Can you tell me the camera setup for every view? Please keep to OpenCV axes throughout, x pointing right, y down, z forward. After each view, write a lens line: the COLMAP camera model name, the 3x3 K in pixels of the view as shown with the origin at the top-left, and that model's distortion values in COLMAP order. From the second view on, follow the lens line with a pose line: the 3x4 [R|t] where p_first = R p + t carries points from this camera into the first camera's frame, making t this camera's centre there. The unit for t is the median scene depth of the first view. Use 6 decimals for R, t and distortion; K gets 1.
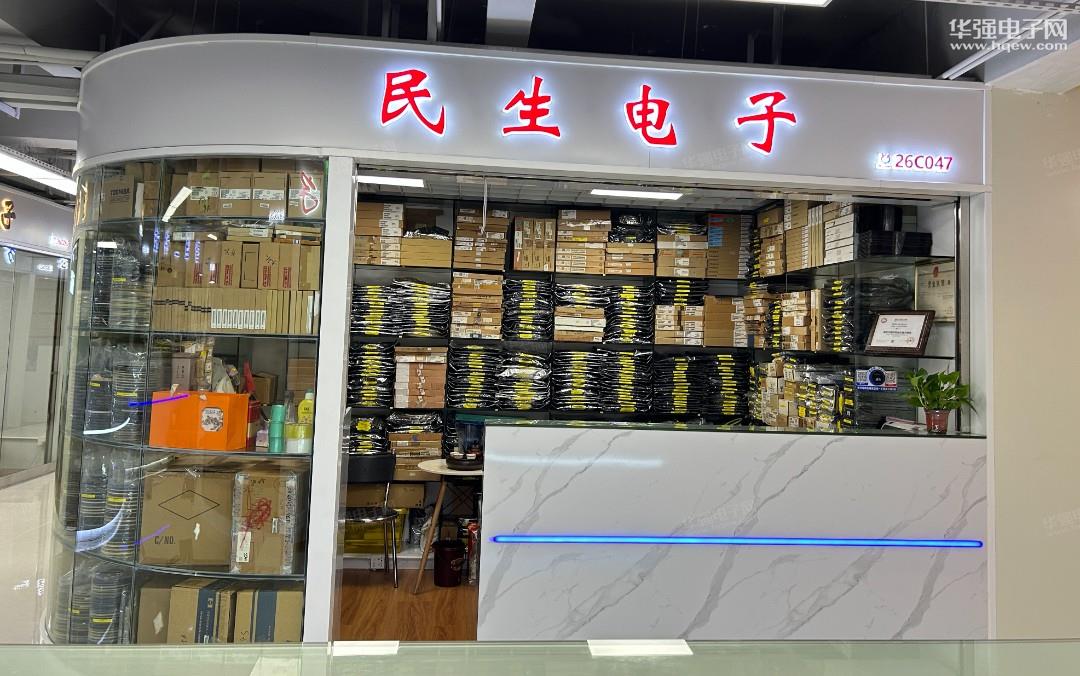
lens RADIAL K [[818.8, 0, 551.5], [0, 818.8, 285.9], [0, 0, 1]] dist [0.107336, -0.091857]
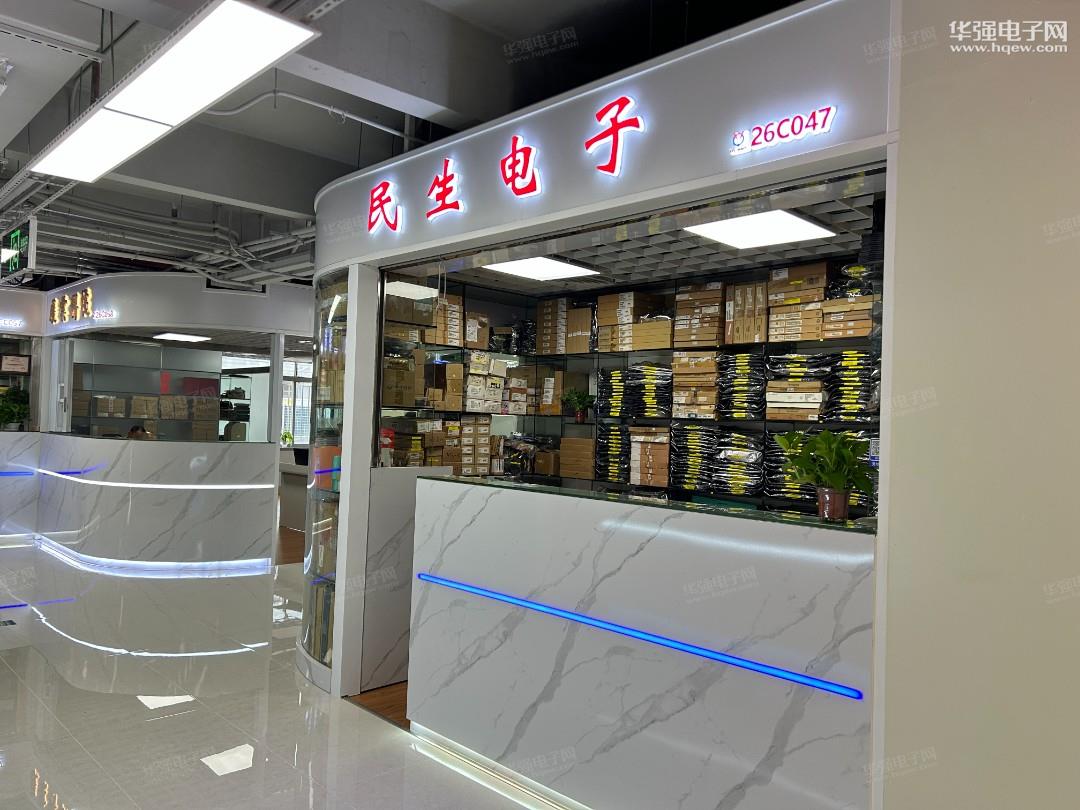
lens RADIAL K [[803.5, 0, 540.0], [0, 803.5, 405.0], [0, 0, 1]] dist [0.087889, -0.004004]
pose [[0.612065, -0.031032, -0.790198, 0.561515], [0.034617, 0.999323, -0.012431, 0.054874], [0.790049, -0.019746, 0.612725, 0.275990]]
